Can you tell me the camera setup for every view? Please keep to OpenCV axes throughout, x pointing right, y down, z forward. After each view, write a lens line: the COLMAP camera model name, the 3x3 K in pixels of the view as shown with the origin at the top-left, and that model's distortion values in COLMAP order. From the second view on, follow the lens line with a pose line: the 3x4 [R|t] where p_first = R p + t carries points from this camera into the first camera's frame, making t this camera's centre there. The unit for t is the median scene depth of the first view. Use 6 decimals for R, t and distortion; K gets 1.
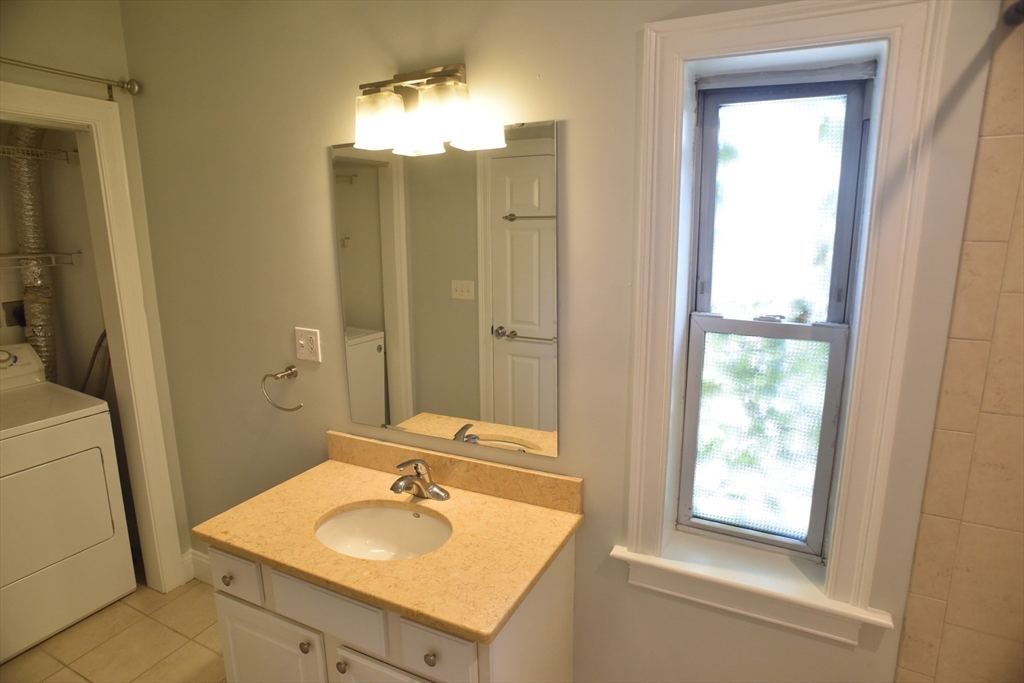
lens RADIAL K [[580.5, 0, 513.3], [0, 580.5, 340.3], [0, 0, 1]] dist [-0.092346, 0.062530]
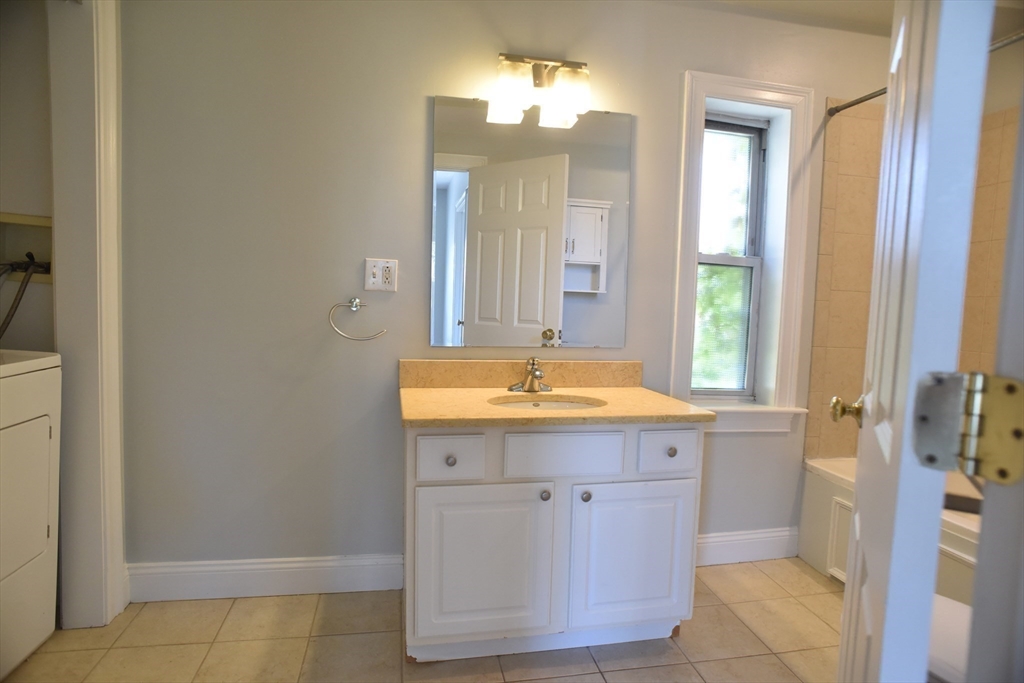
lens RADIAL K [[580.5, 0, 510.0], [0, 580.5, 343.1], [0, 0, 1]] dist [-0.092346, 0.062530]
pose [[0.780839, -0.009841, 0.624655, -1.094329], [0.080359, 0.993152, -0.084804, 0.311765], [-0.619542, 0.116415, 0.776283, 0.091655]]
